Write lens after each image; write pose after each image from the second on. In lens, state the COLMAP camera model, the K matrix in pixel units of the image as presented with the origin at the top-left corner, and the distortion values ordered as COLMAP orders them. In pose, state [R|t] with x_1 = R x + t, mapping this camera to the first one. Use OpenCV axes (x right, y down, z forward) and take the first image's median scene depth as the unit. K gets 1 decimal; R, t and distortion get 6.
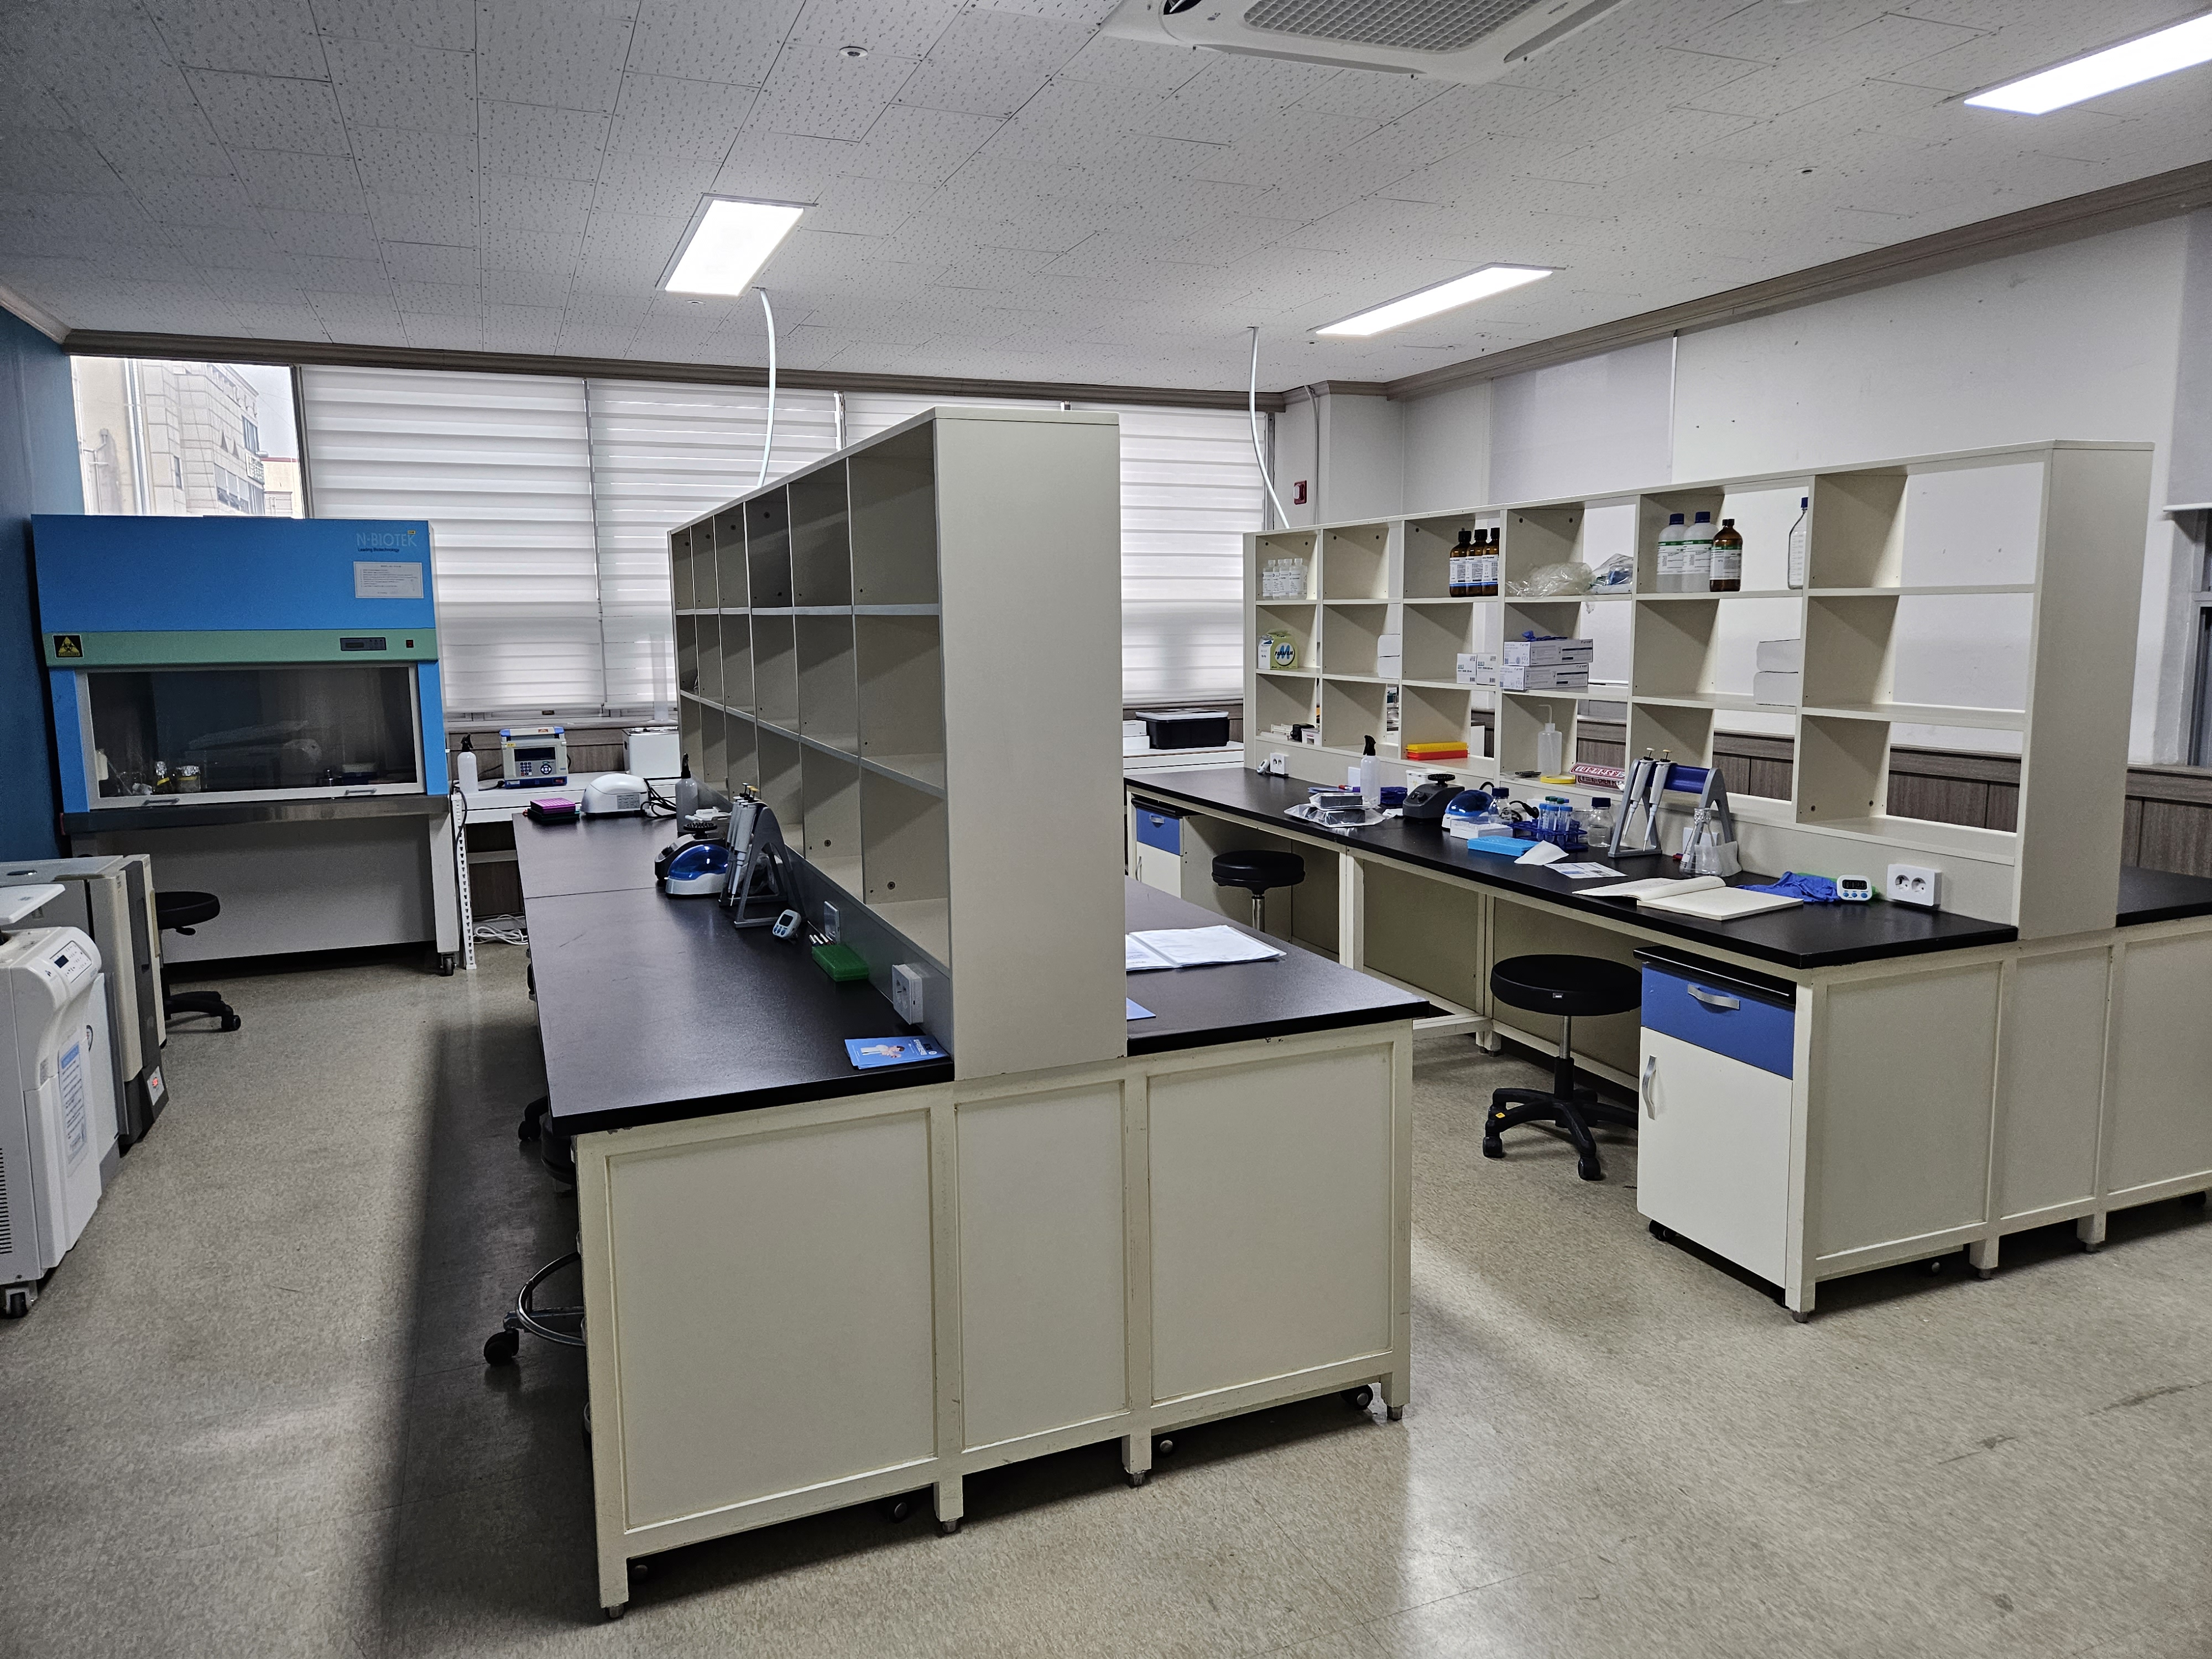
lens RADIAL K [[1476.6, 0, 1100.0], [0, 1476.6, 813.0], [0, 0, 1]] dist [0.029366, -0.010708]
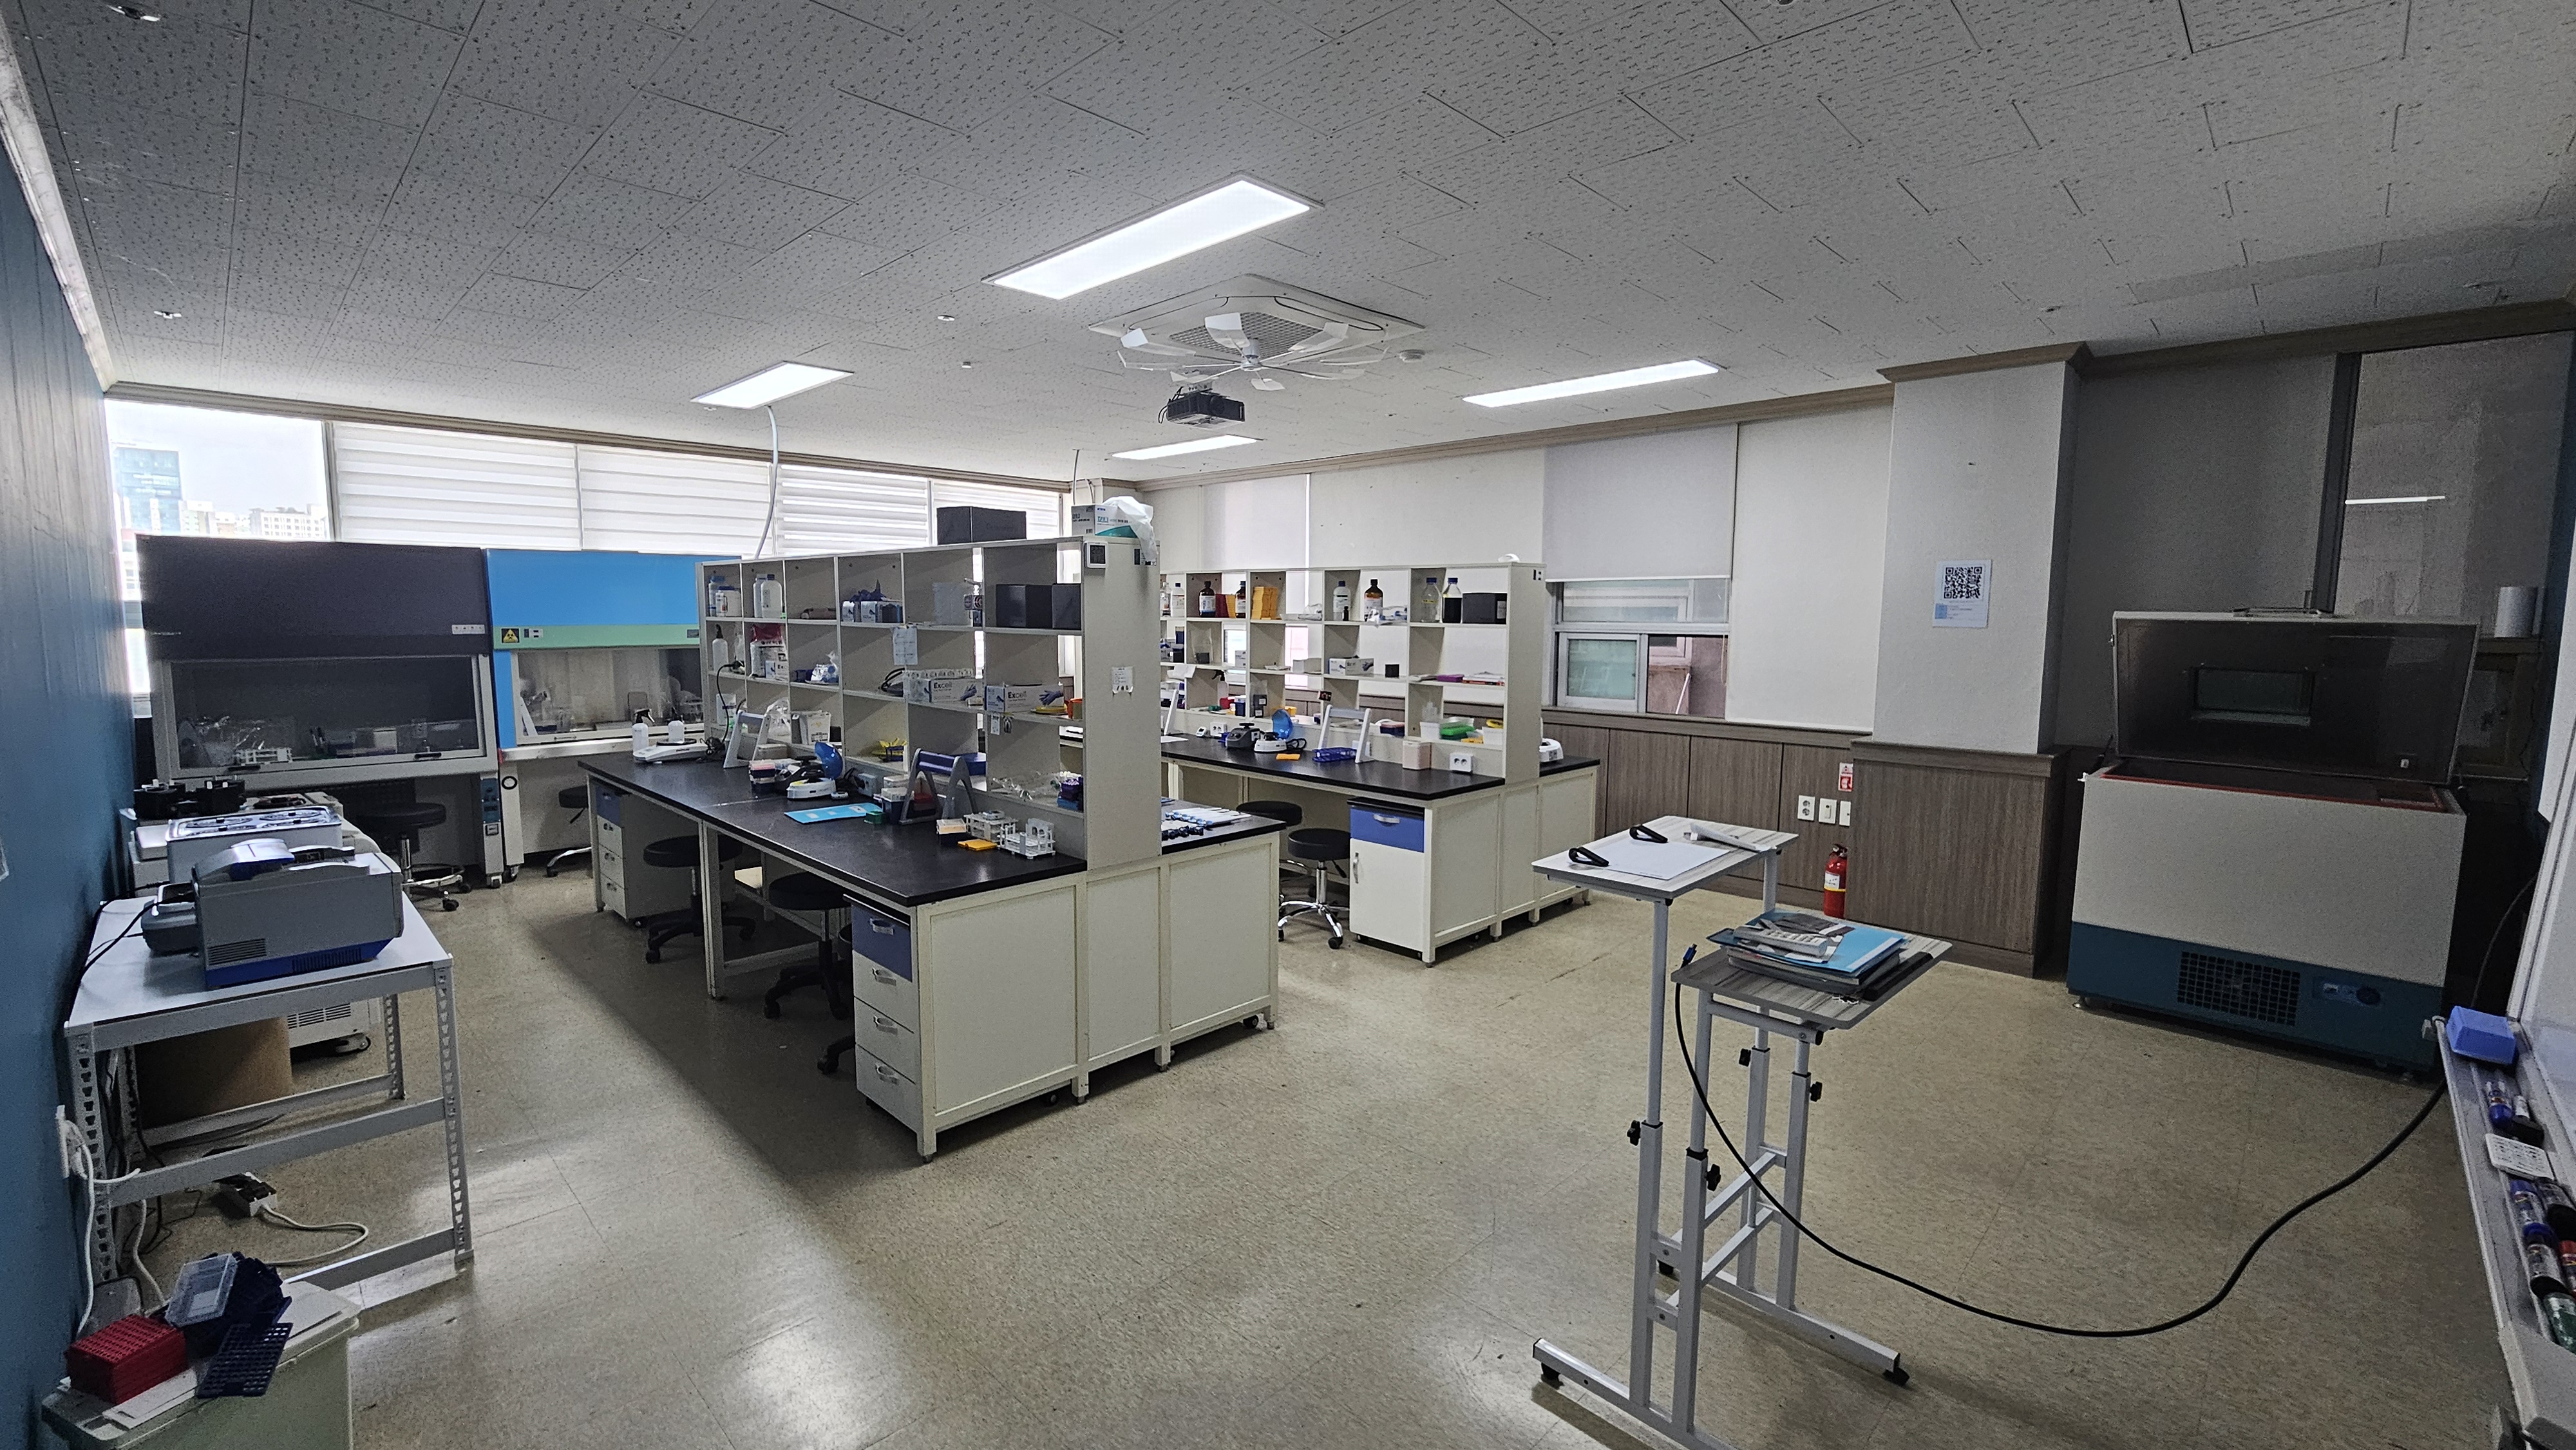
lens RADIAL K [[1059.1, 0, 1286.5], [0, 1059.1, 728.5], [0, 0, 1]] dist [0.000383, 0.000078]
pose [[0.915619, -0.025816, 0.401216, -0.317680], [0.035412, 0.999236, -0.016519, 0.017334], [-0.400484, 0.029333, 0.915834, -0.319049]]
